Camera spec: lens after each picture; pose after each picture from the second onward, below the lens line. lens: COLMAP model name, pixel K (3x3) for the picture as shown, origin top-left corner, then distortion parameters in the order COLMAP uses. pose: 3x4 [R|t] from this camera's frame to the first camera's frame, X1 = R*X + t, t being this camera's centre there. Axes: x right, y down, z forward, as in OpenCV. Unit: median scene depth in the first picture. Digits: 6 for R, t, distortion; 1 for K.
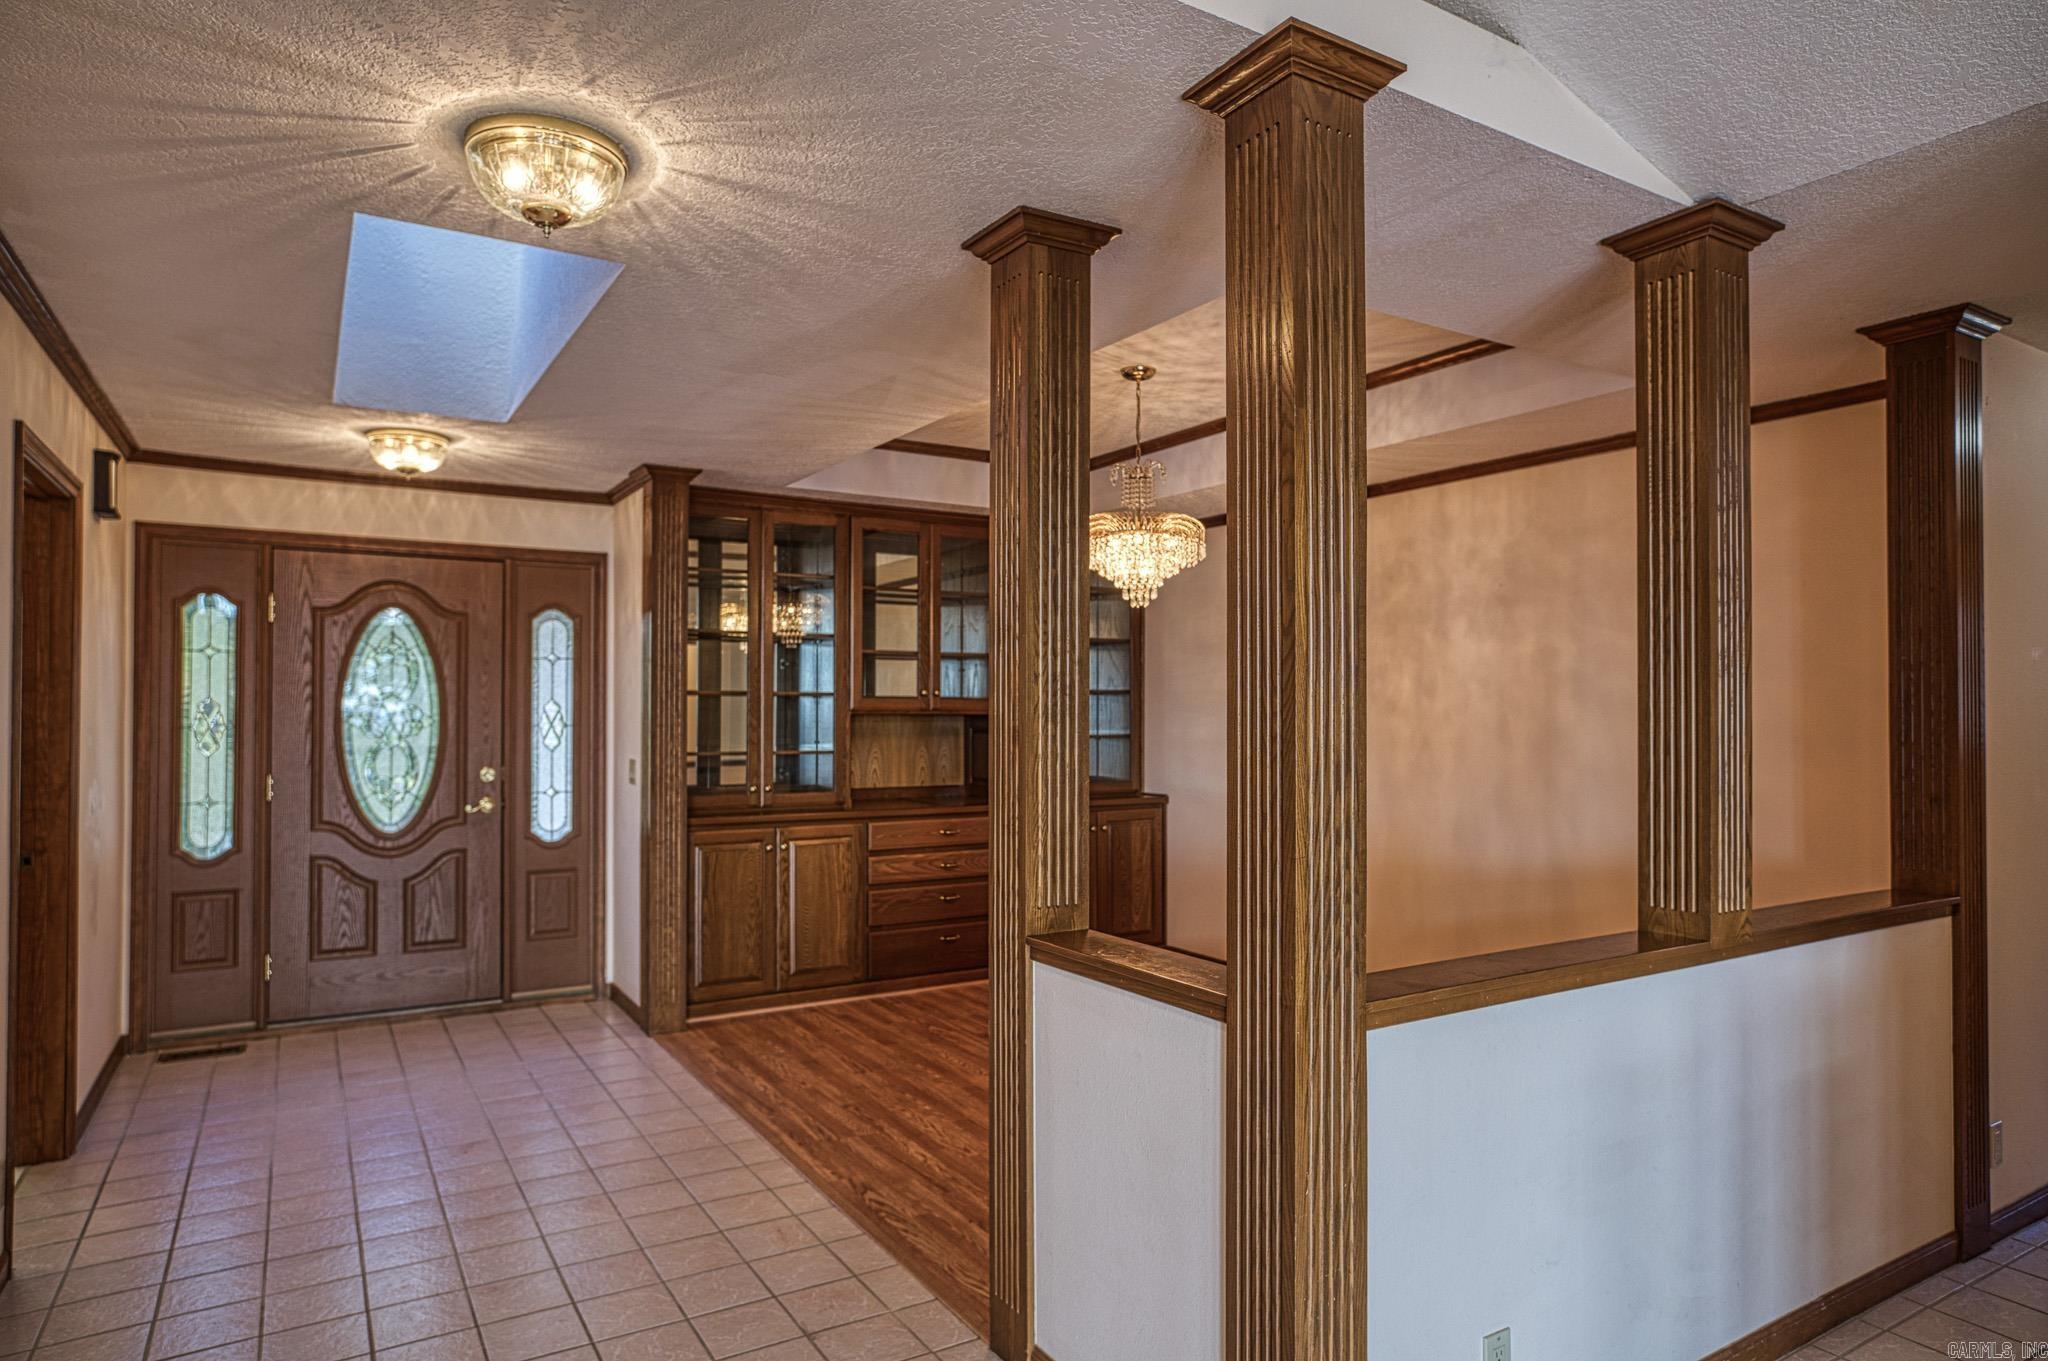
lens RADIAL K [[1188.9, 0, 1013.5], [0, 1188.9, 694.7], [0, 0, 1]] dist [-0.034914, 0.011377]
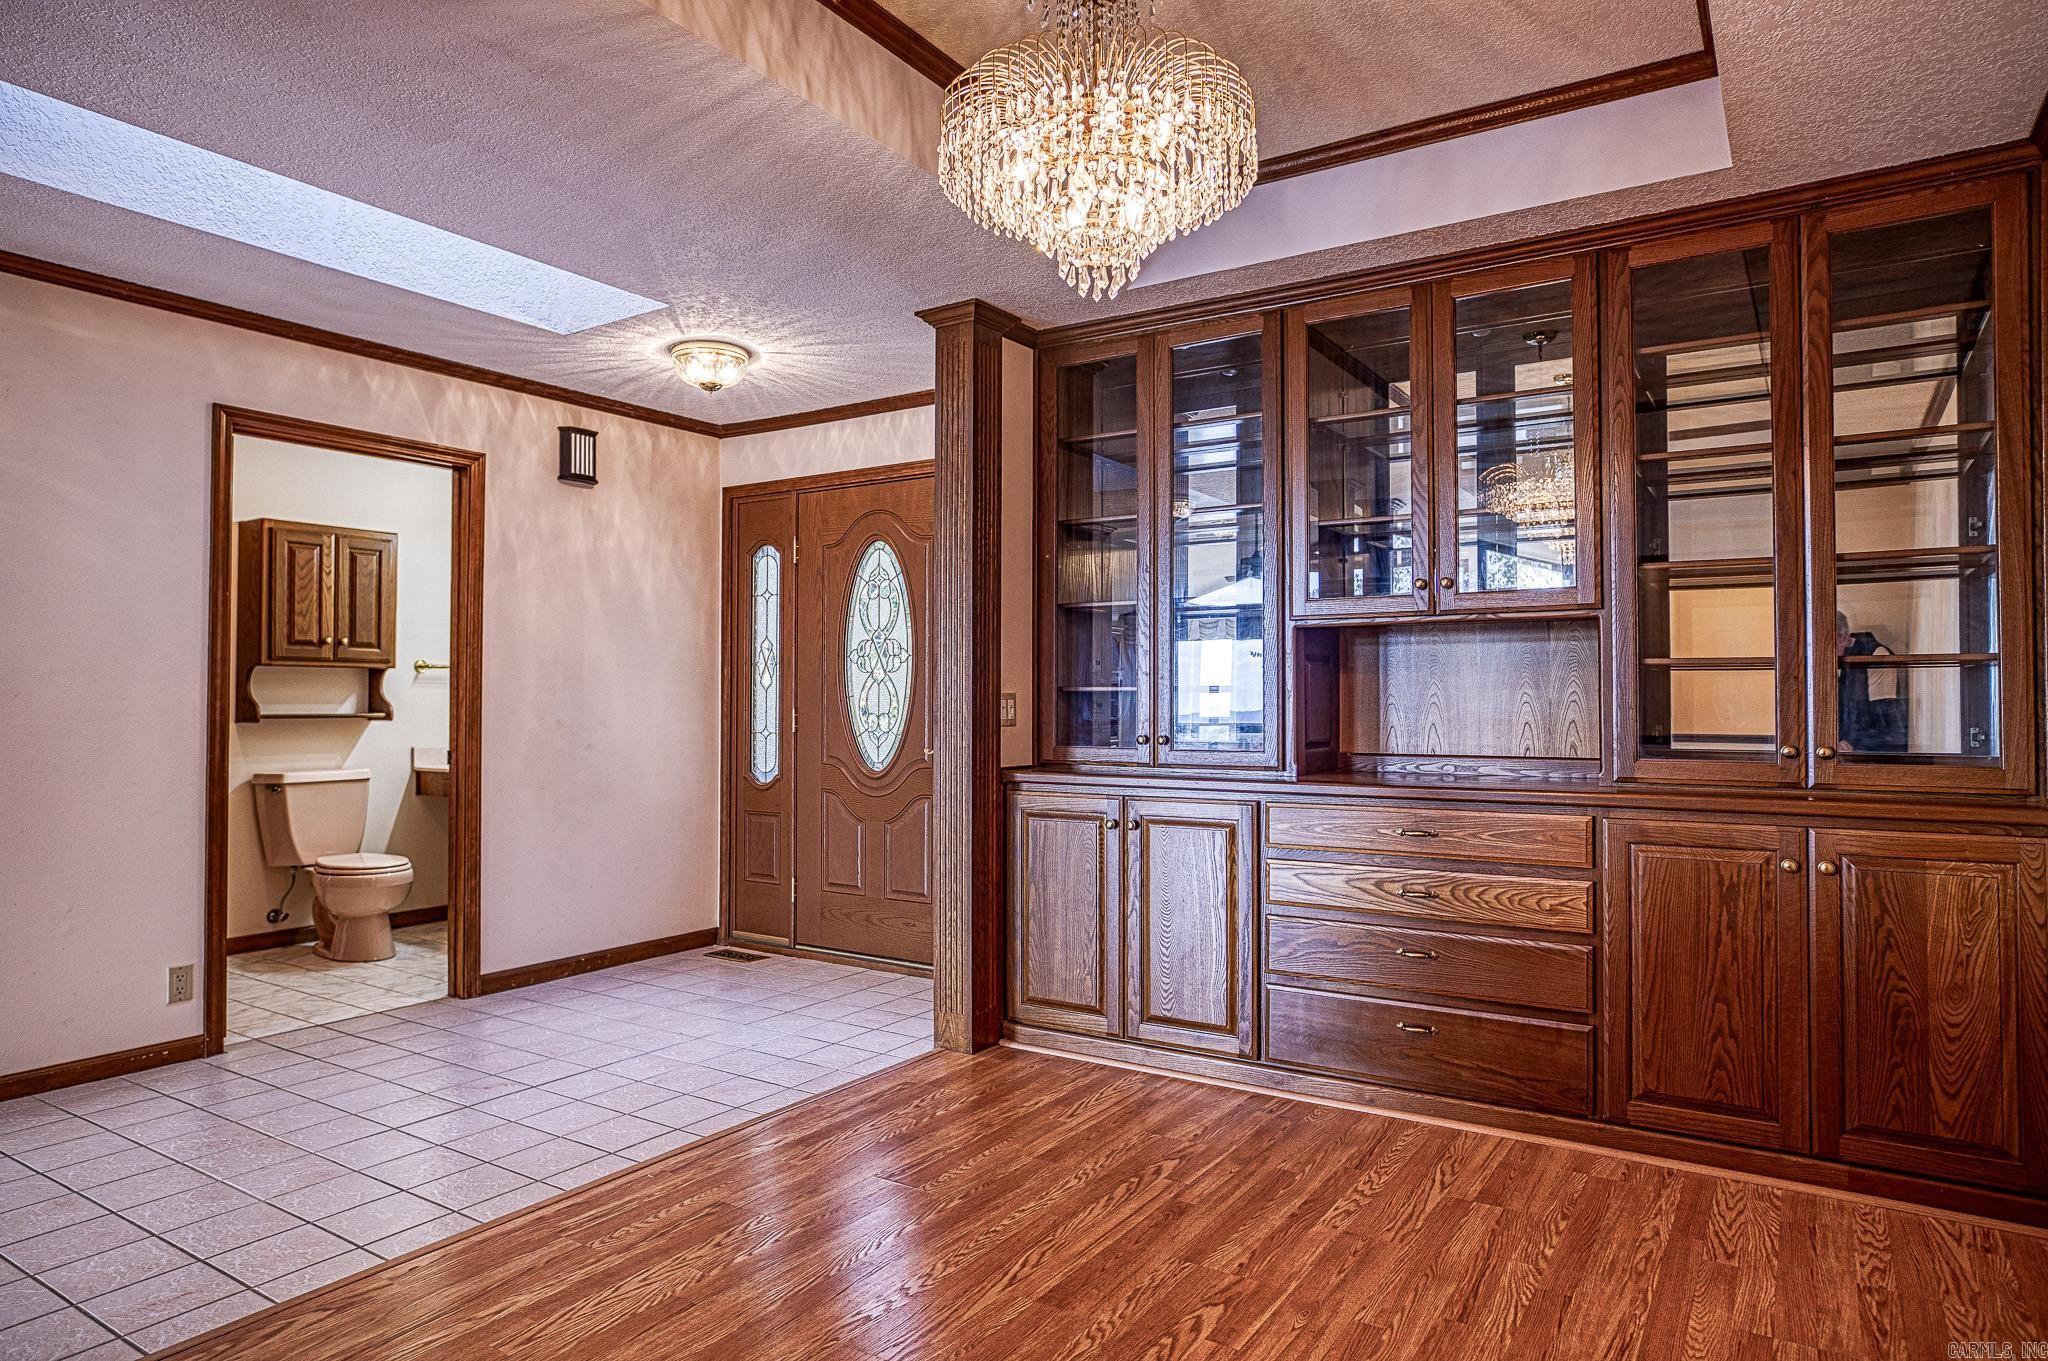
lens RADIAL K [[1188.9, 0, 1034.8], [0, 1188.9, 687.8], [0, 0, 1]] dist [-0.034914, 0.011377]
pose [[0.446413, -0.012120, -0.894745, 0.410528], [0.010867, 0.999908, -0.008122, 0.059637], [0.894761, -0.006098, 0.446504, 0.698419]]
